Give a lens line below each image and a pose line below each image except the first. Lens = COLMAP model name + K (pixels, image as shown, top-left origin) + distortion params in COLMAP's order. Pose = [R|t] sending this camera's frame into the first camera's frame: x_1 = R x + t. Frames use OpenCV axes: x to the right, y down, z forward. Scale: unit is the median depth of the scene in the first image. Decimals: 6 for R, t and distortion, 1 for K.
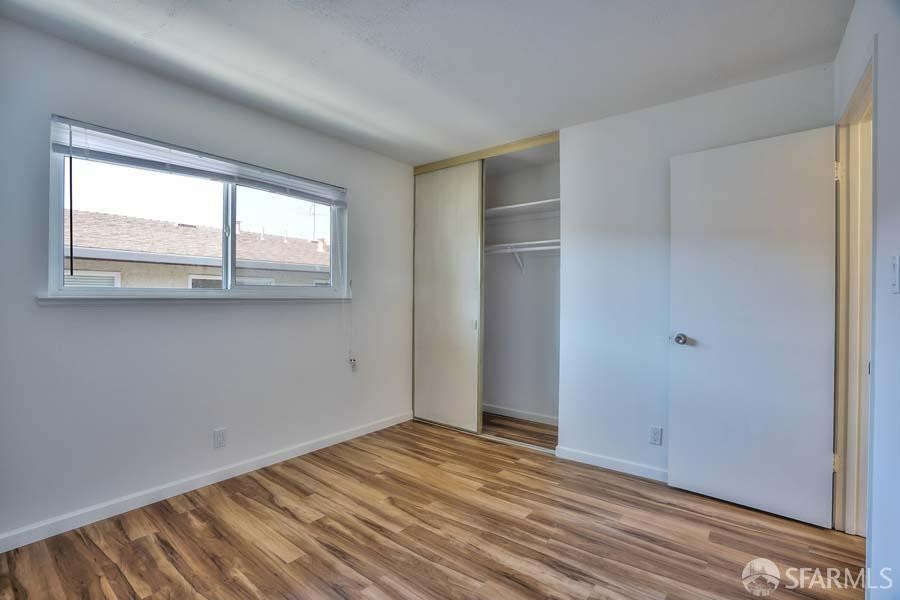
lens RADIAL K [[410.8, 0, 440.1], [0, 410.8, 300.4], [0, 0, 1]] dist [-0.047650, 0.015557]
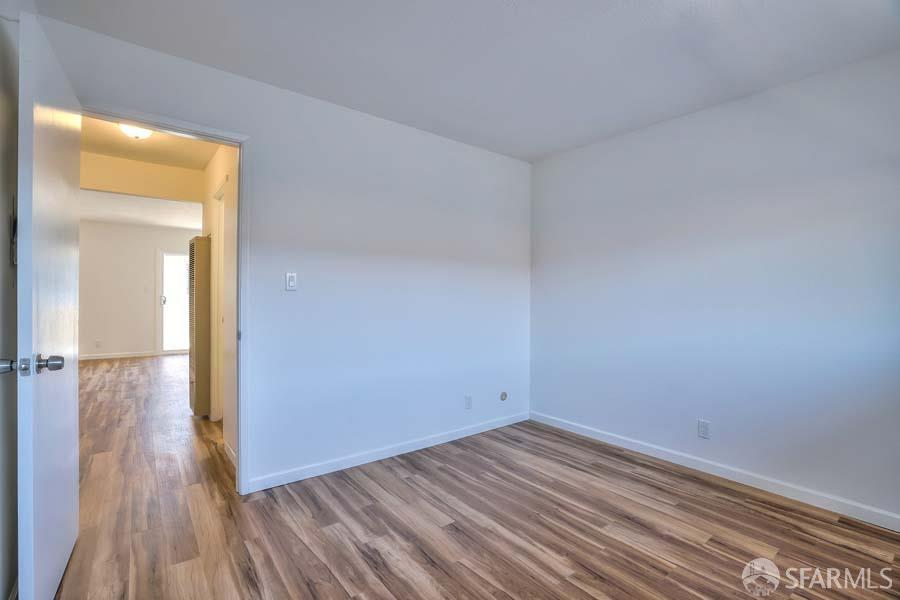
lens RADIAL K [[410.8, 0, 448.9], [0, 410.8, 295.6], [0, 0, 1]] dist [-0.047650, 0.015557]
pose [[-0.976041, -0.013862, 0.217144, -0.065676], [-0.012711, 0.999897, 0.006699, -0.008981], [-0.217215, 0.003778, -0.976117, 1.490033]]
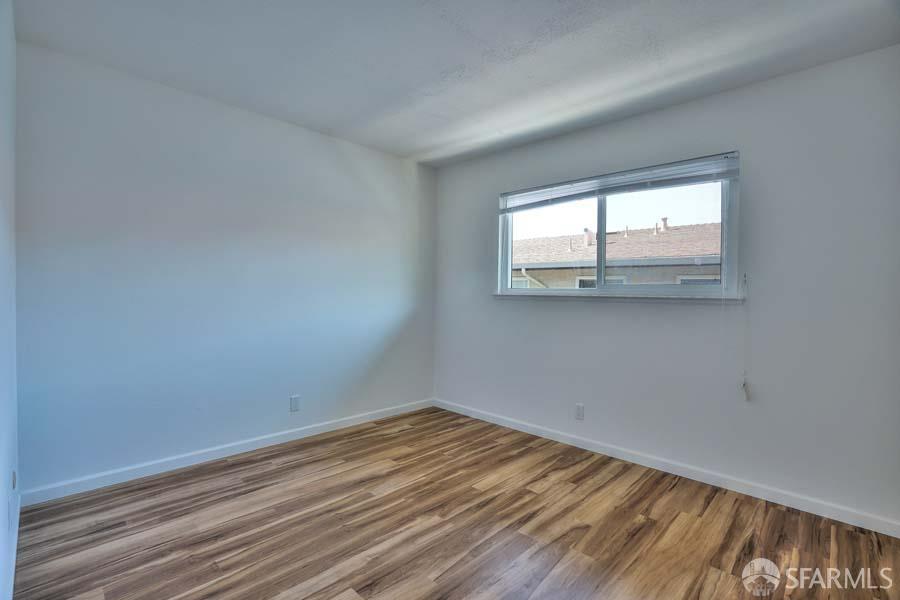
lens RADIAL K [[410.8, 0, 451.1], [0, 410.8, 290.6], [0, 0, 1]] dist [-0.047650, 0.015557]
pose [[-0.086484, -0.010418, -0.996199, 0.794046], [-0.023386, 0.999691, -0.008424, -0.000228], [0.995979, 0.022568, -0.086701, 0.808205]]
